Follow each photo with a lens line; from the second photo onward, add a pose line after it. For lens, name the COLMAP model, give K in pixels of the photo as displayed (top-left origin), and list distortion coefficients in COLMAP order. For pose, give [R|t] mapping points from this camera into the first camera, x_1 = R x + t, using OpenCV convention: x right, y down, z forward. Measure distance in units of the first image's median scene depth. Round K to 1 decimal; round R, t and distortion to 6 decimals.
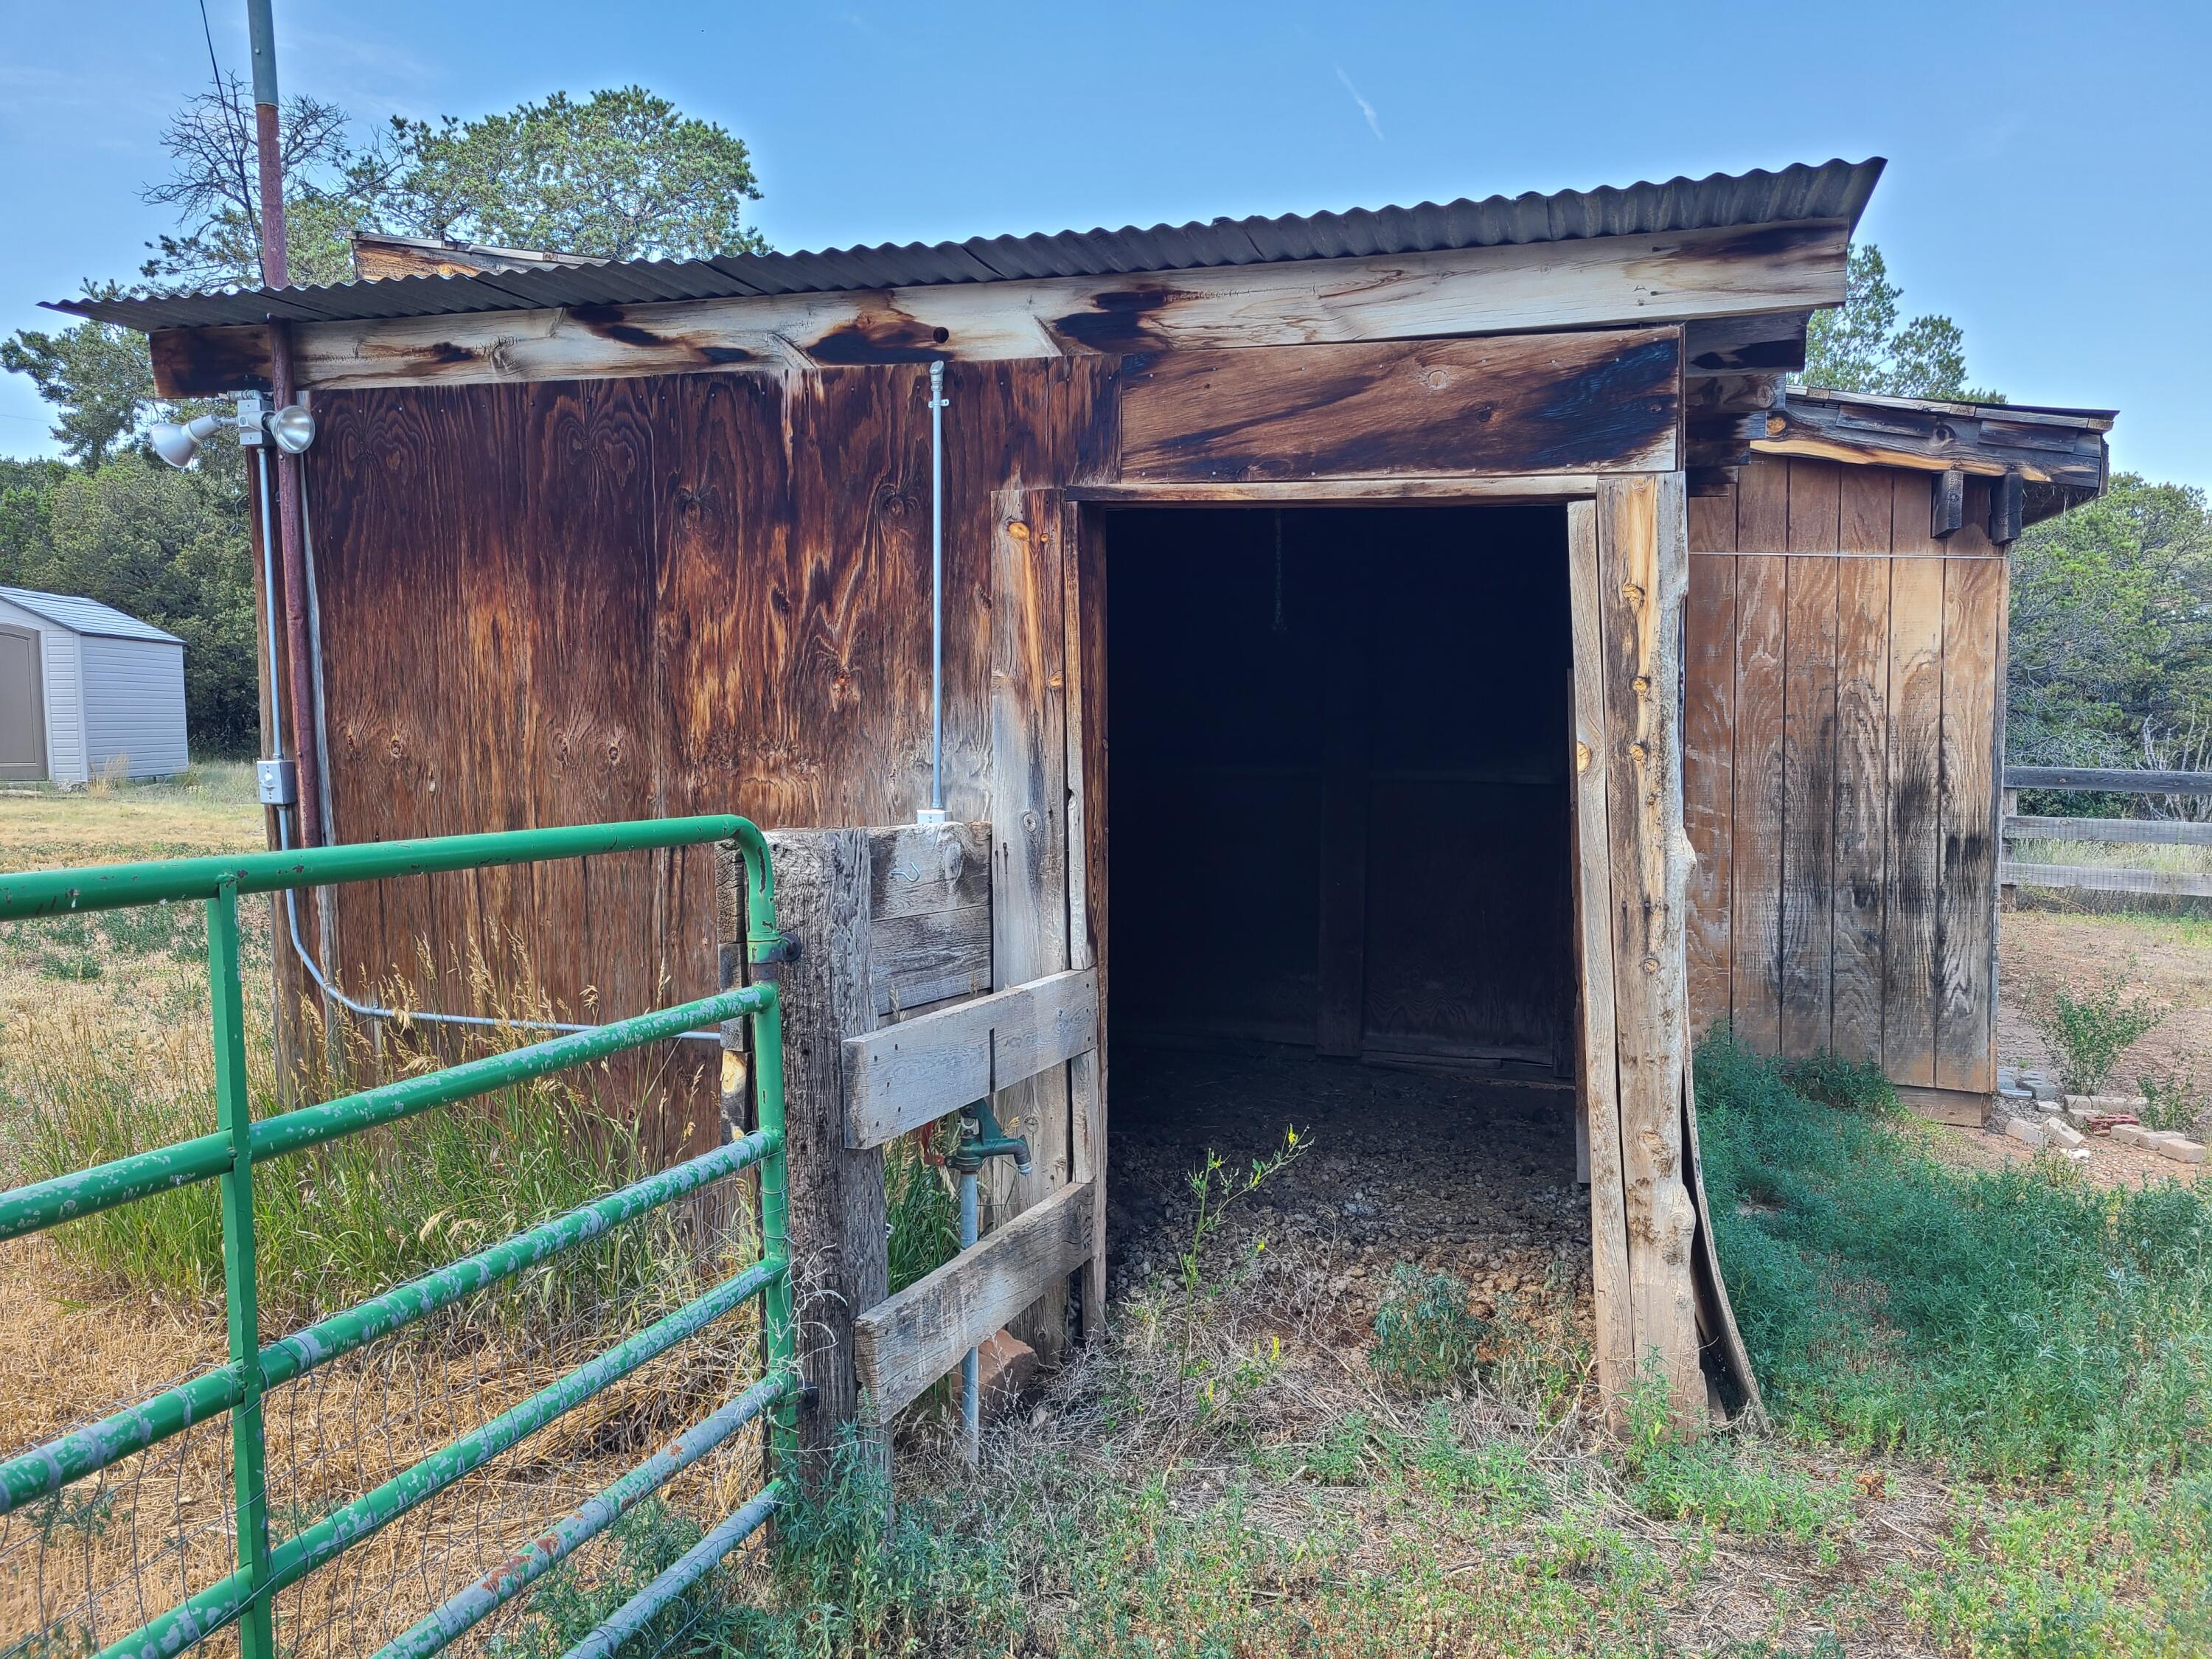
lens RADIAL K [[1664.0, 0, 1089.0], [0, 1664.0, 824.4], [0, 0, 1]] dist [0.062776, -0.047568]
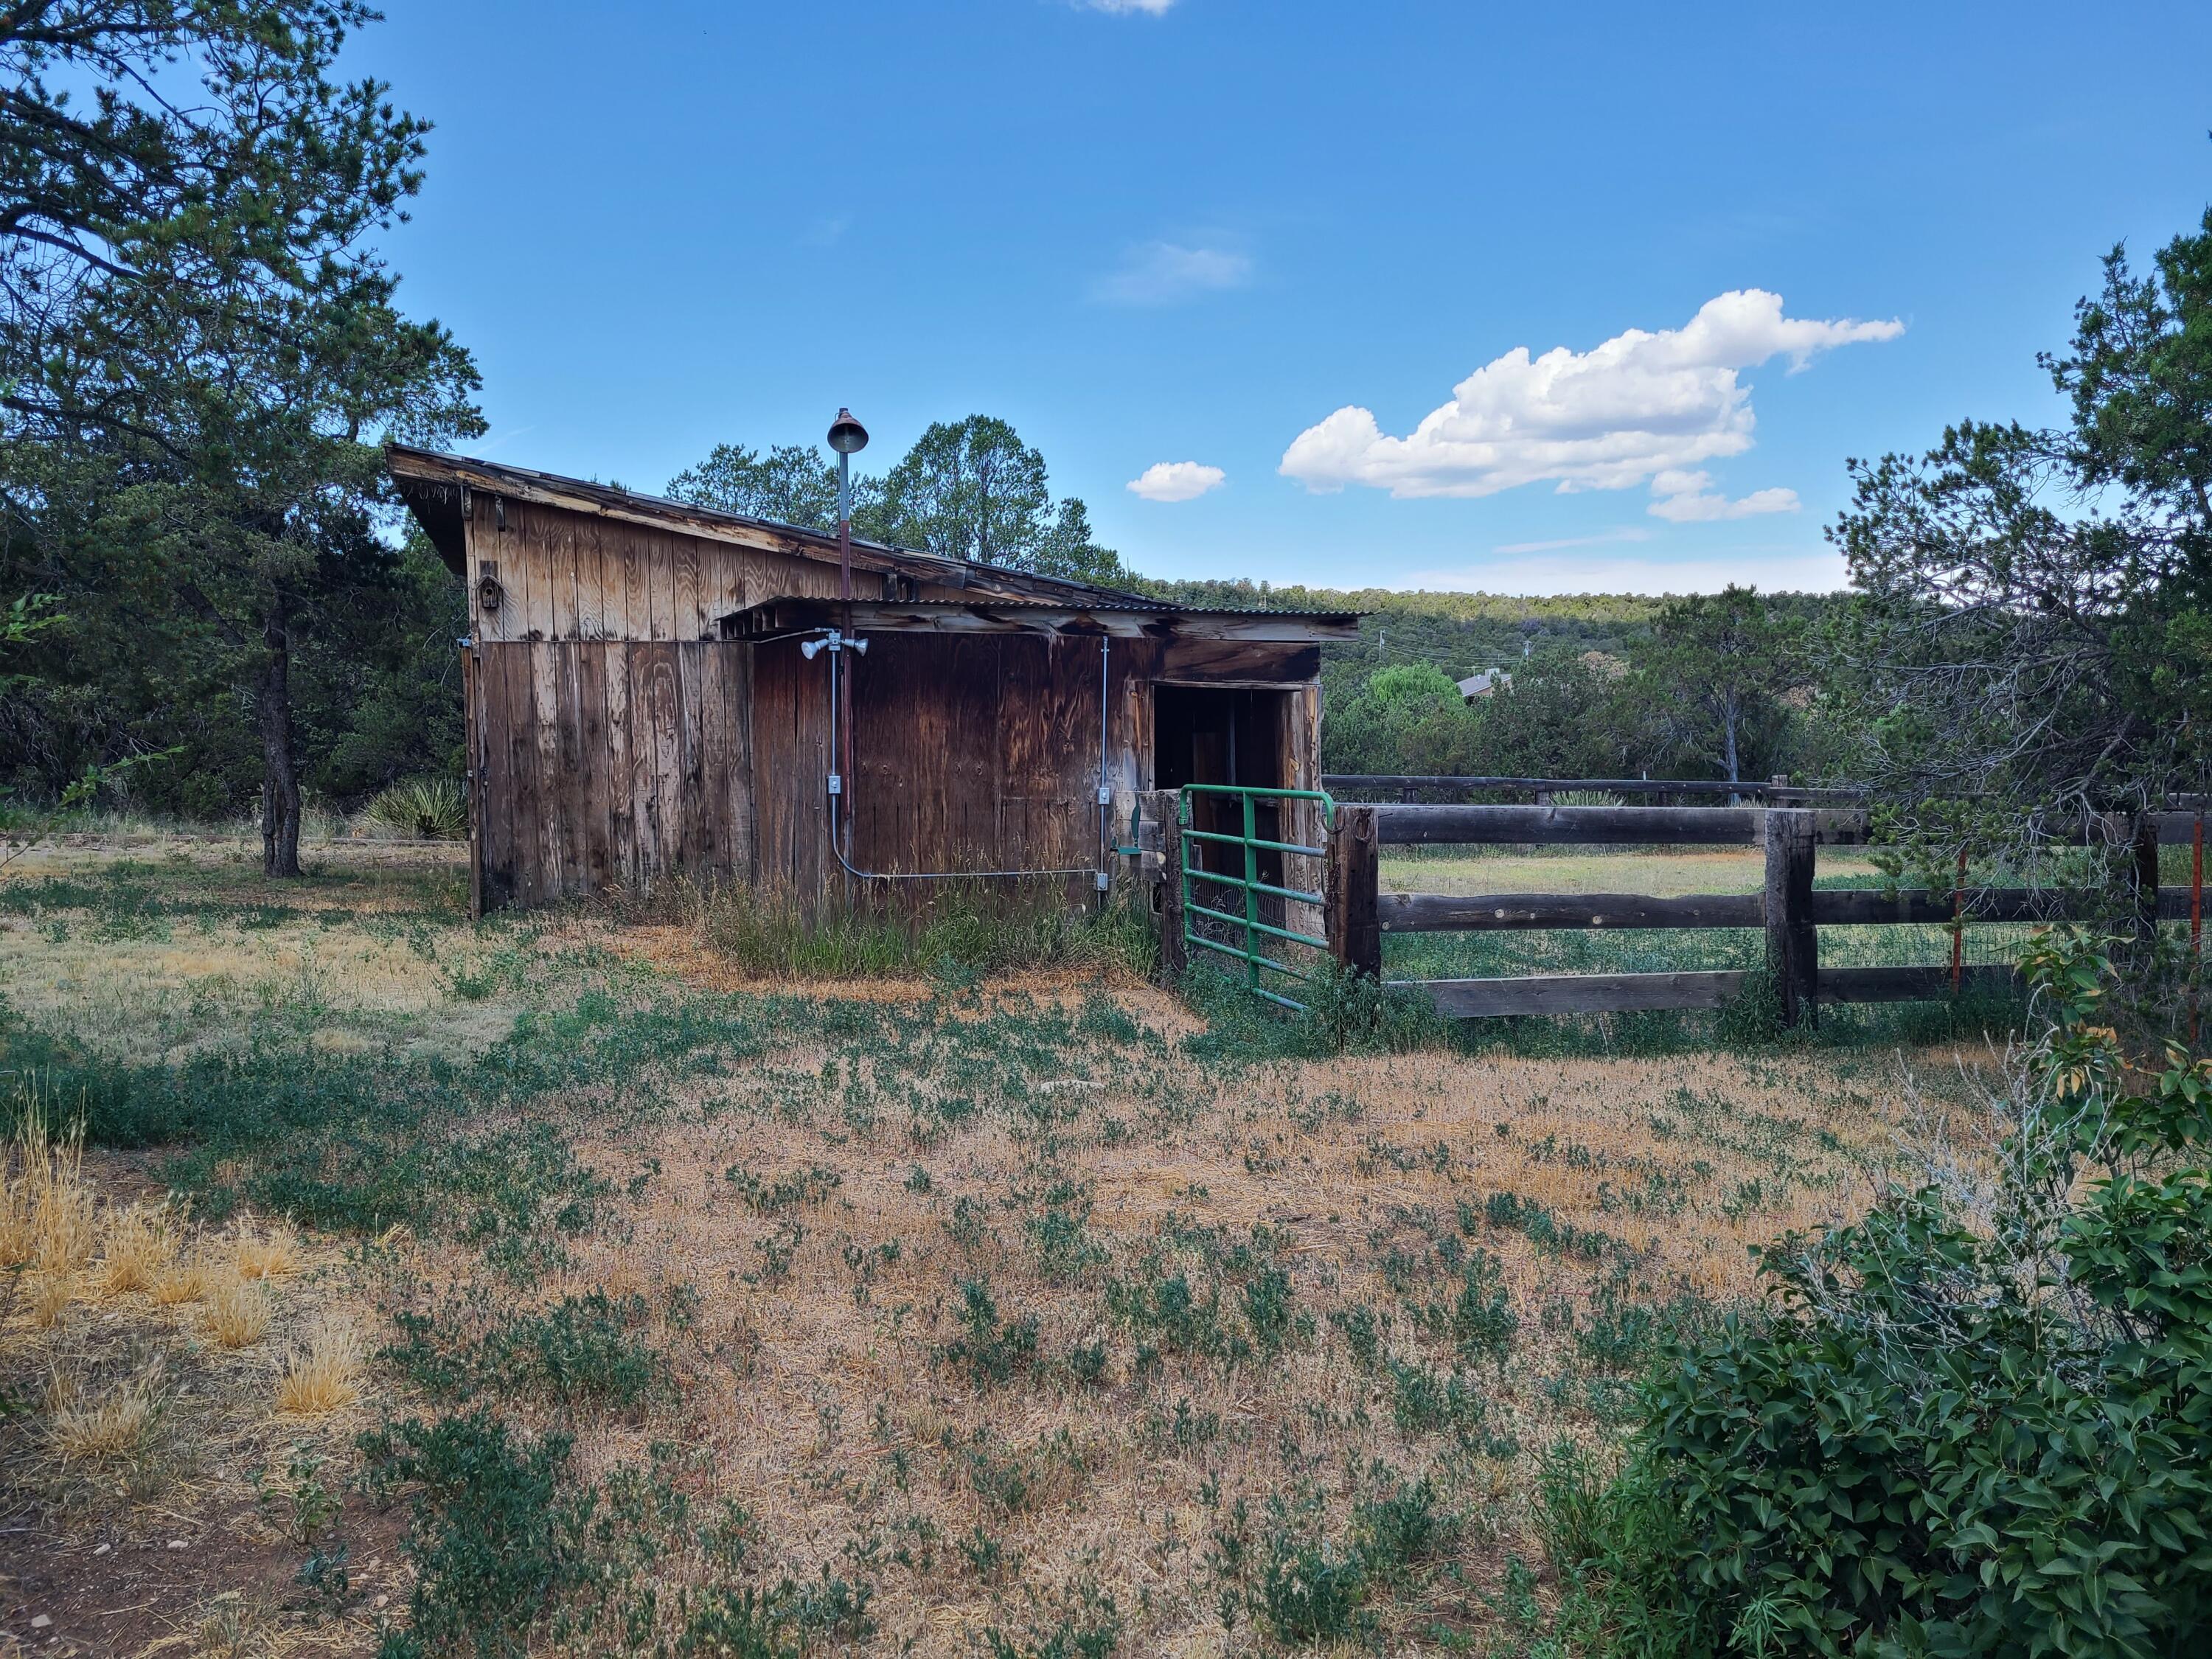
lens RADIAL K [[1664.0, 0, 1089.0], [0, 1664.0, 824.4], [0, 0, 1]] dist [0.062776, -0.047568]
pose [[0.829108, -0.031593, 0.558196, -1.776231], [0.041418, 0.999130, -0.004970, 0.069605], [-0.557553, 0.027240, 0.829695, -1.426819]]
